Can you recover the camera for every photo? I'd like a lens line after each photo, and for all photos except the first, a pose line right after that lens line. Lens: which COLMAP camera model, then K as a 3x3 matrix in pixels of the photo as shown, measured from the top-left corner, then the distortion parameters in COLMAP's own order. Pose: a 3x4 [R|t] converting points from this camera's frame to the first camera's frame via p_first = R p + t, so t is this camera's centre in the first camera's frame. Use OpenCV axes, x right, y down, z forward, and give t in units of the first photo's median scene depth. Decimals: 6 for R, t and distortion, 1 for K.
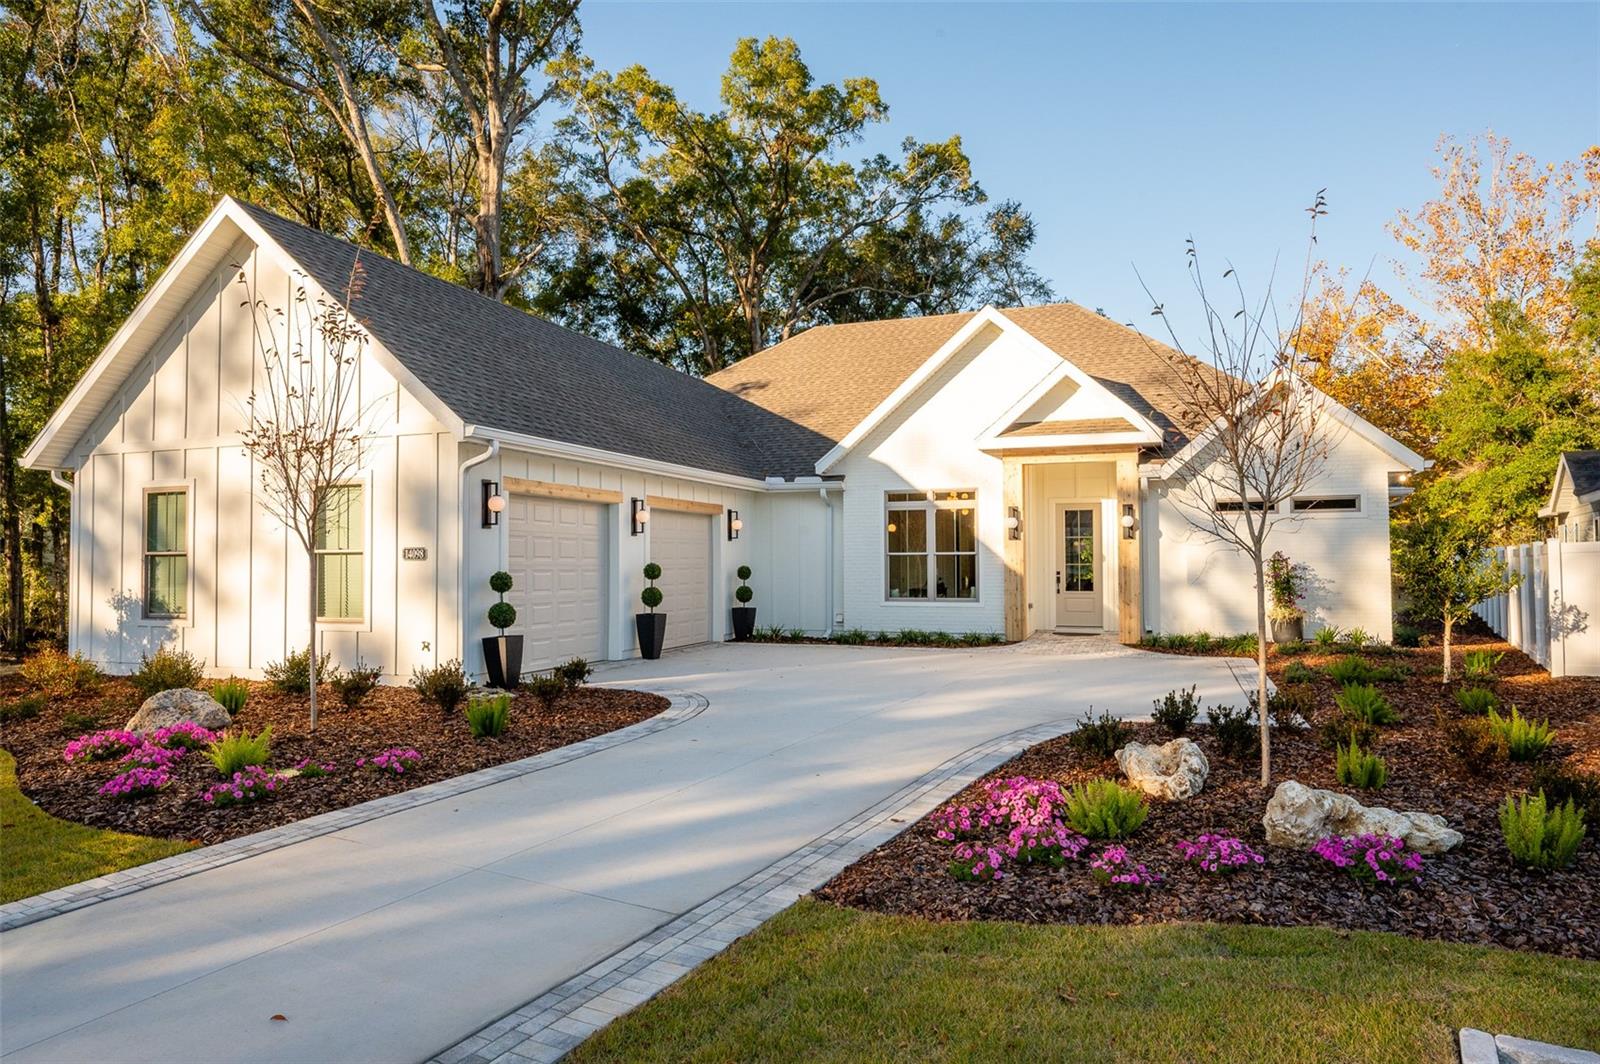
lens RADIAL K [[980.9, 0, 800.6], [0, 980.9, 534.3], [0, 0, 1]] dist [-0.000248, -0.001208]
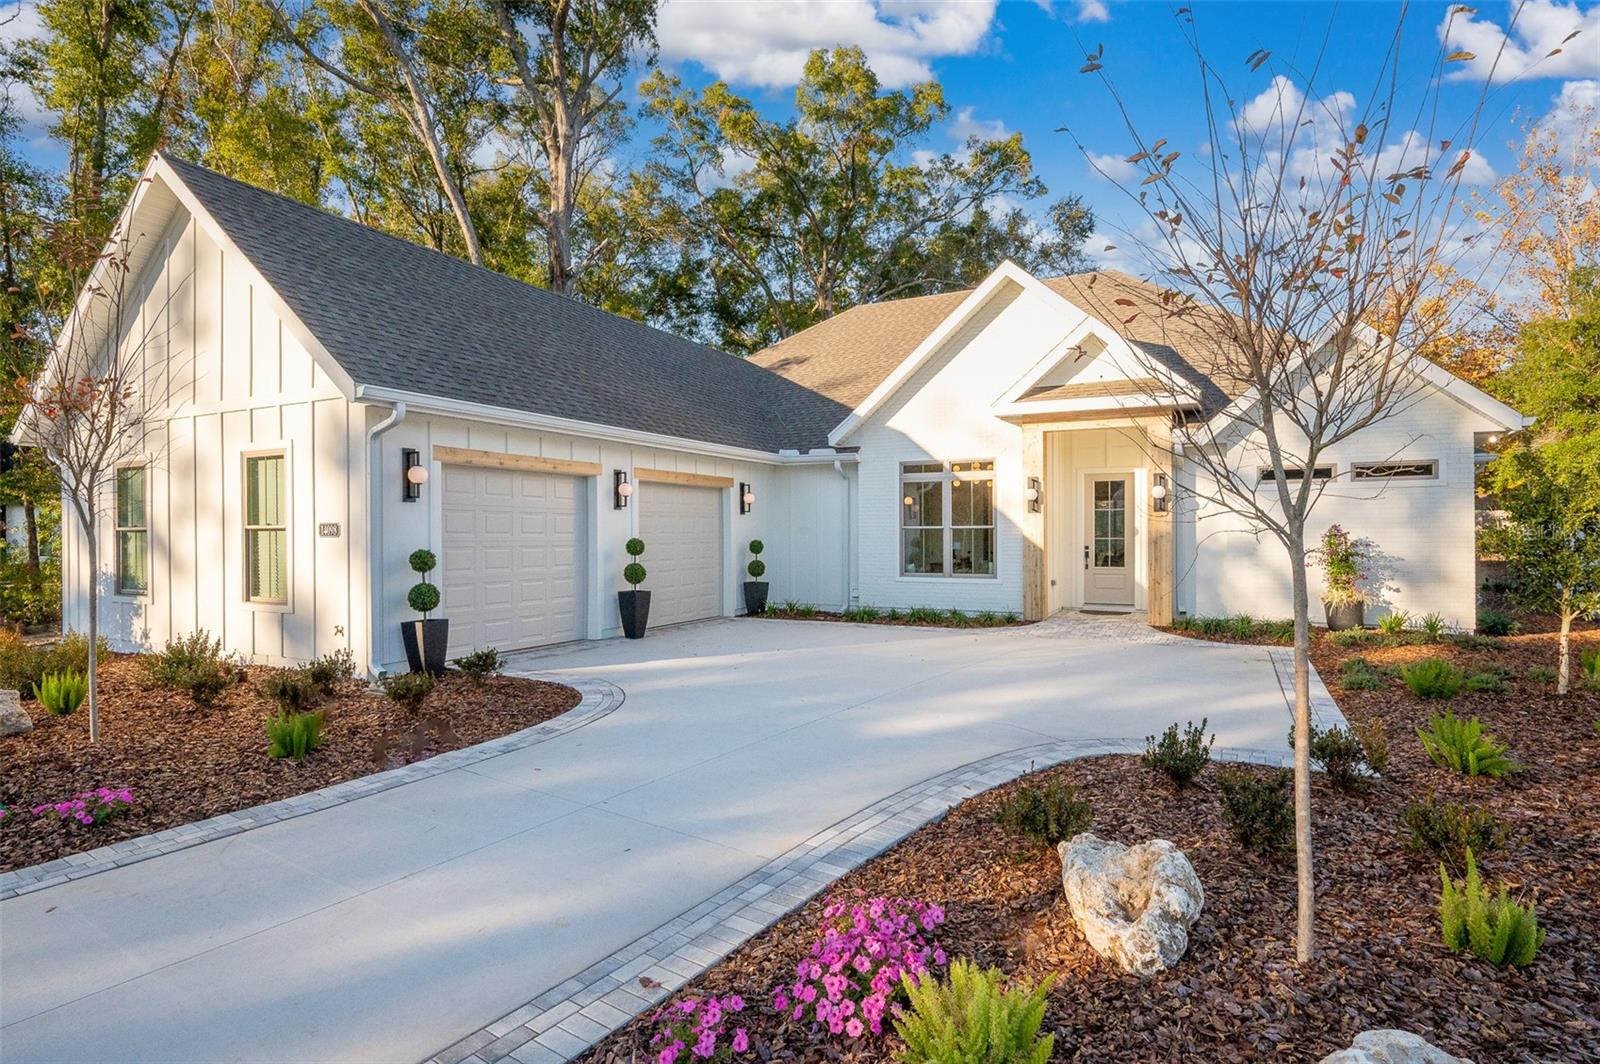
lens RADIAL K [[834.1, 0, 799.0], [0, 834.1, 535.2], [0, 0, 1]] dist [-0.000614, 0.000582]
pose [[0.993017, 0.000397, -0.117967, 0.088071], [0.003419, 0.999477, 0.032146, 0.000854], [0.117918, -0.032325, 0.992497, 0.181328]]
